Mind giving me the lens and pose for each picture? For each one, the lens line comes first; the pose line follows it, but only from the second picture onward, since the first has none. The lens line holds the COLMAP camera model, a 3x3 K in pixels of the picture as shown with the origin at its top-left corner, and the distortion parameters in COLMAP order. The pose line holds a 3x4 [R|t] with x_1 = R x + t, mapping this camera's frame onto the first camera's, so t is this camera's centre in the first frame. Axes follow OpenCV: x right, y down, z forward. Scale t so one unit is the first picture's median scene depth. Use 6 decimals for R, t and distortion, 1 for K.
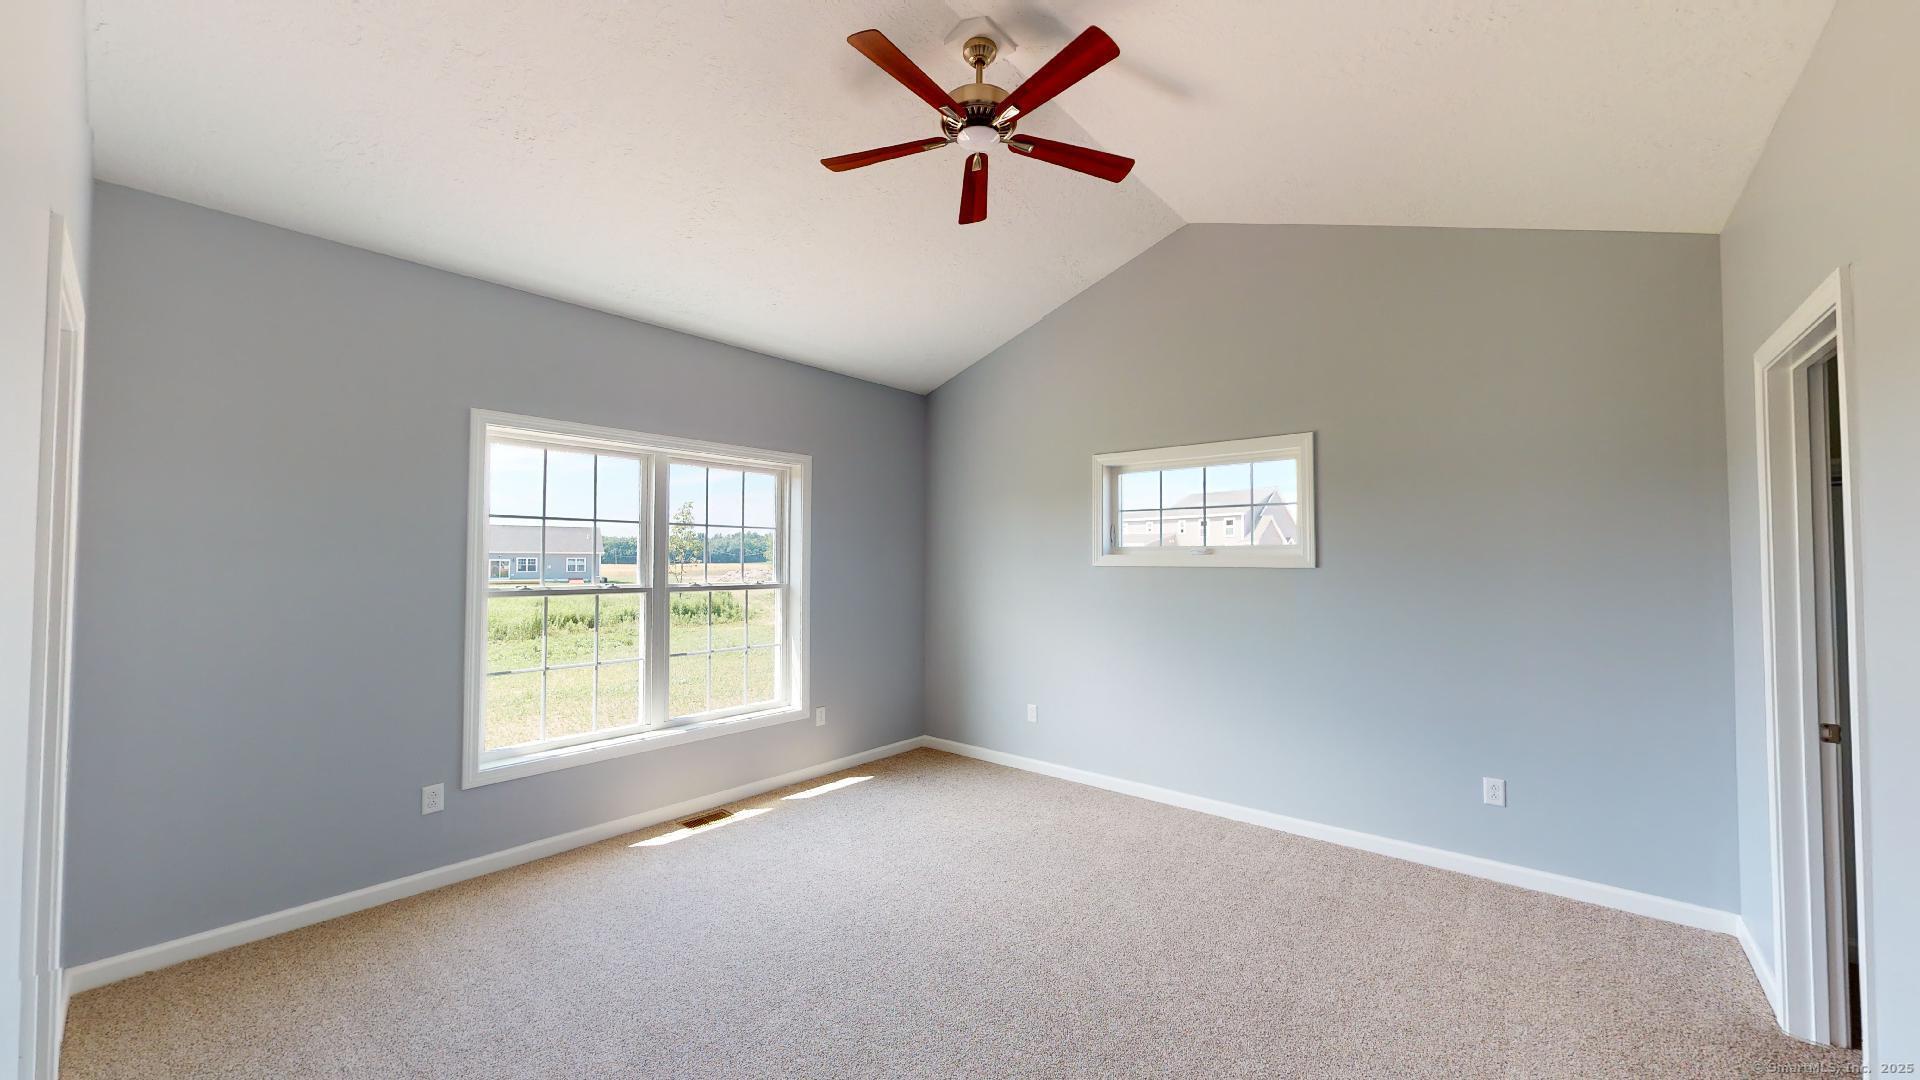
lens RADIAL K [[705.5, 0, 961.6], [0, 705.5, 543.3], [0, 0, 1]] dist [-0.000036, 0.000024]
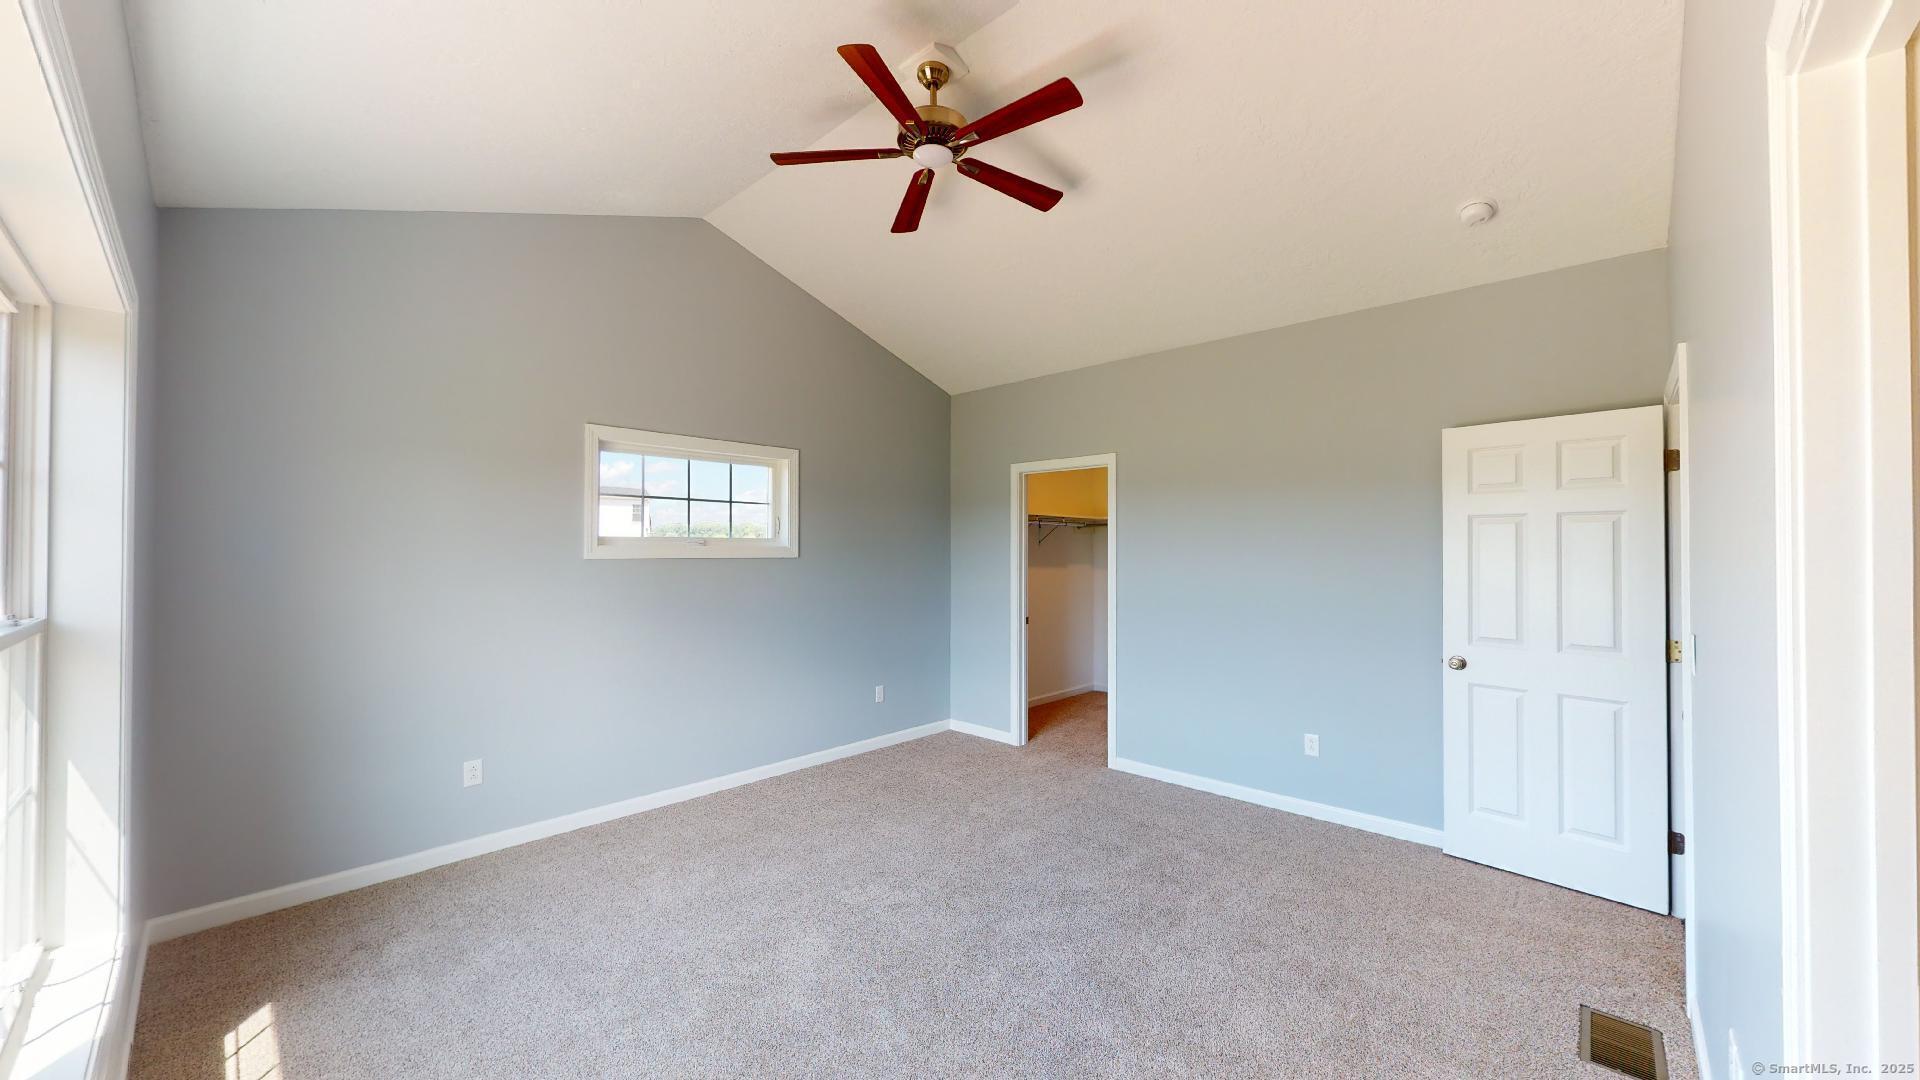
lens RADIAL K [[705.5, 0, 961.6], [0, 705.5, 543.3], [0, 0, 1]] dist [-0.000036, 0.000024]
pose [[0.049810, 0.005960, 0.998741, -0.683730], [-0.027905, 0.999600, -0.004574, 0.006090], [-0.998369, -0.027642, 0.049957, 0.591913]]
